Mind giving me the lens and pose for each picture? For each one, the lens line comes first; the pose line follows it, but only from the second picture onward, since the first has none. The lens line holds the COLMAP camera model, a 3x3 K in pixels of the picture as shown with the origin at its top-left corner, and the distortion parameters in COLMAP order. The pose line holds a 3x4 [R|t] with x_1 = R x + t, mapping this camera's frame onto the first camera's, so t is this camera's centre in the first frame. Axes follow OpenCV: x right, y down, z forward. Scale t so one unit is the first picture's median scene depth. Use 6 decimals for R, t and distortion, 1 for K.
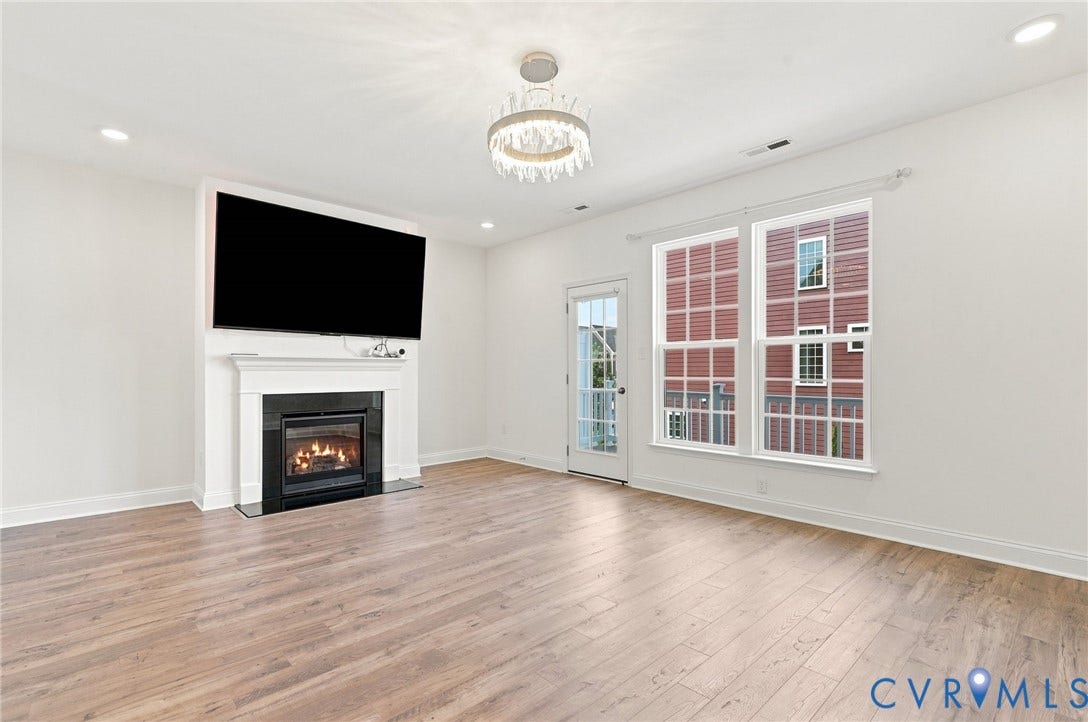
lens RADIAL K [[496.7, 0, 546.9], [0, 496.7, 368.7], [0, 0, 1]] dist [-0.001779, 0.000086]
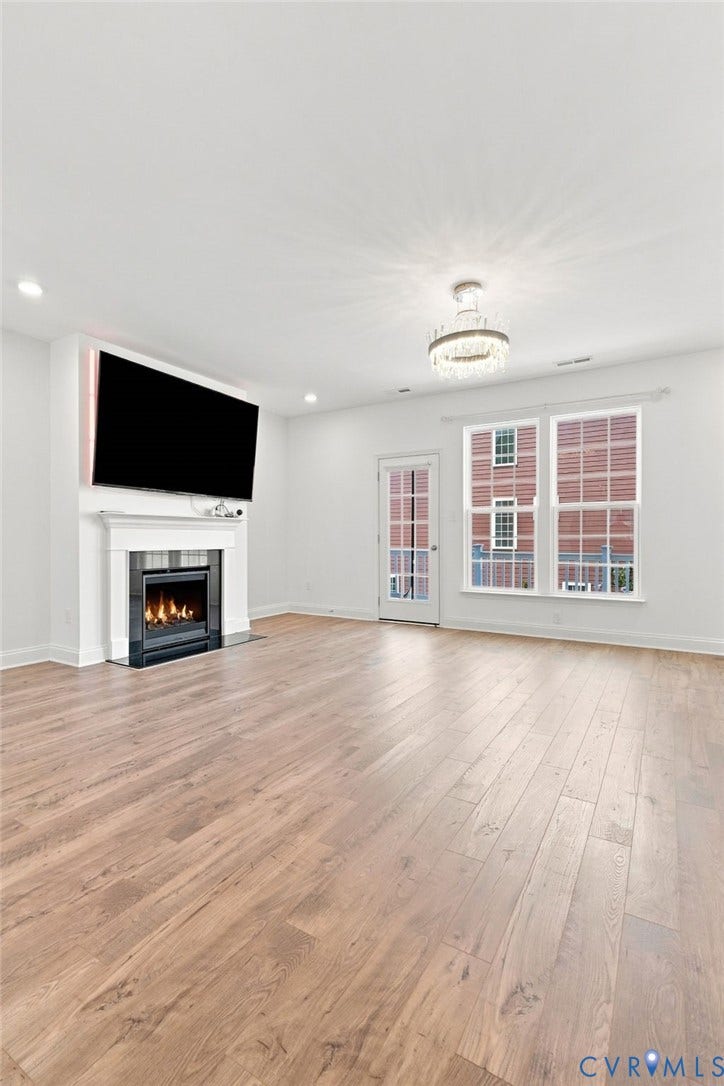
lens RADIAL K [[495.8, 0, 362.1], [0, 495.8, 540.4], [0, 0, 1]] dist [-0.001779, 0.000086]
pose [[0.962560, -0.001038, 0.271068, -0.384537], [-0.001109, 0.999969, 0.007768, 0.020552], [-0.271067, -0.007778, 0.962529, -0.108704]]
